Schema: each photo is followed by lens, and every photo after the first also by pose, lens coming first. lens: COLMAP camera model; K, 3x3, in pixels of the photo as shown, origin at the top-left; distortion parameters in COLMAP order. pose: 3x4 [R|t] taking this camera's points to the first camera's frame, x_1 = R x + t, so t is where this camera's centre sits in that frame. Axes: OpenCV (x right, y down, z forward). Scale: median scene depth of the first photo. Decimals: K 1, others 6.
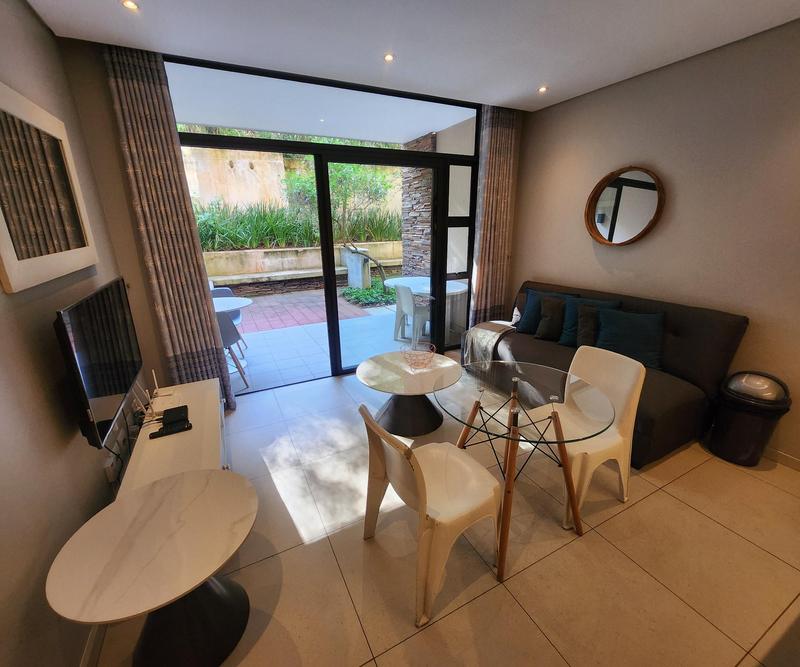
lens RADIAL K [[349.1, 0, 398.4], [0, 349.1, 338.9], [0, 0, 1]] dist [-0.006616, 0.001036]
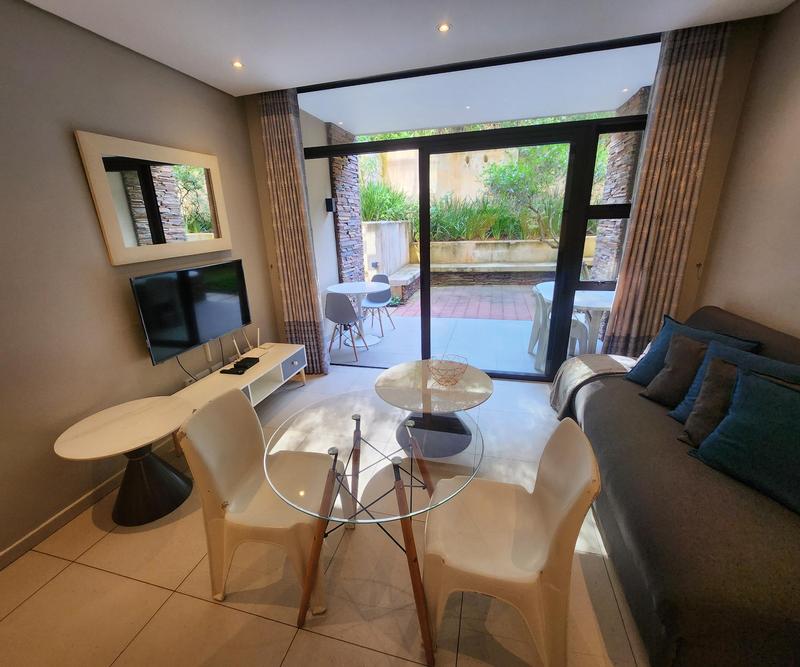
lens RADIAL K [[349.1, 0, 398.4], [0, 349.1, 338.9], [0, 0, 1]] dist [-0.006616, 0.001036]
pose [[0.743960, 0.204689, -0.636102, 0.163706], [-0.188384, 0.977563, 0.094240, -0.028358], [0.641120, 0.049720, 0.765828, 0.080546]]
